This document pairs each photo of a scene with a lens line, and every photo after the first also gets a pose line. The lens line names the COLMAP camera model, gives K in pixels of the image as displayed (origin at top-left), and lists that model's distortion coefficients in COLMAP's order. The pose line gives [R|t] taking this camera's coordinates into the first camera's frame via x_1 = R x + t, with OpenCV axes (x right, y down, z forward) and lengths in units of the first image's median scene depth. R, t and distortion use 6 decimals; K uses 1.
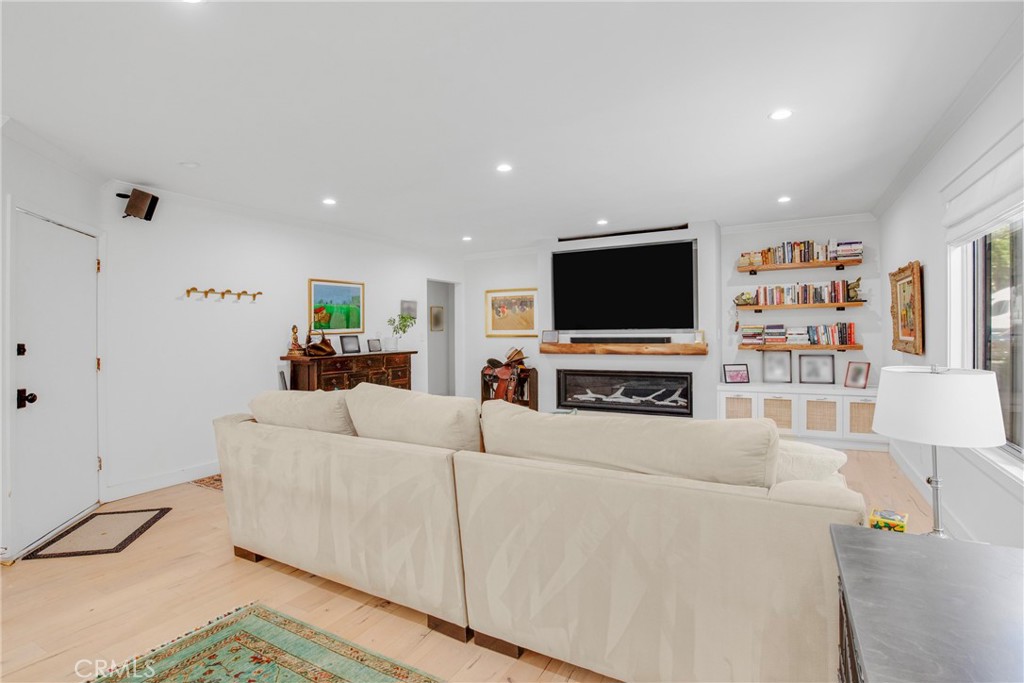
lens RADIAL K [[484.8, 0, 511.7], [0, 484.8, 331.5], [0, 0, 1]] dist [-0.029952, 0.002847]
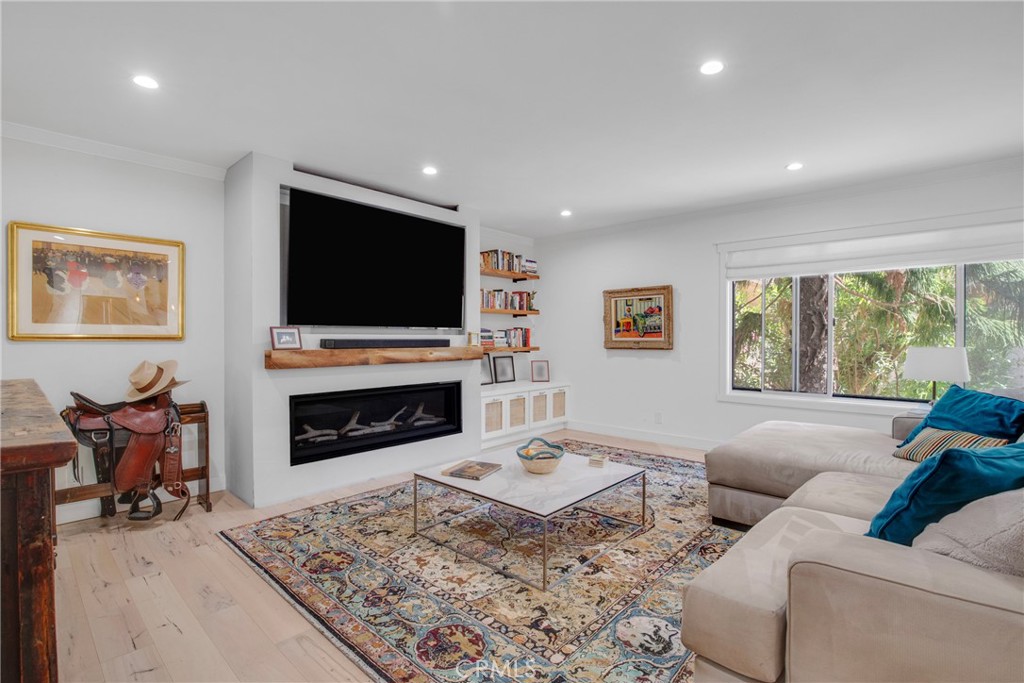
lens RADIAL K [[484.8, 0, 514.4], [0, 484.8, 351.8], [0, 0, 1]] dist [-0.029952, 0.002847]
pose [[0.229240, -0.014986, 0.973254, -0.440590], [-0.000139, 0.999881, 0.015428, 0.020095], [-0.973370, -0.003672, 0.229211, 0.699621]]
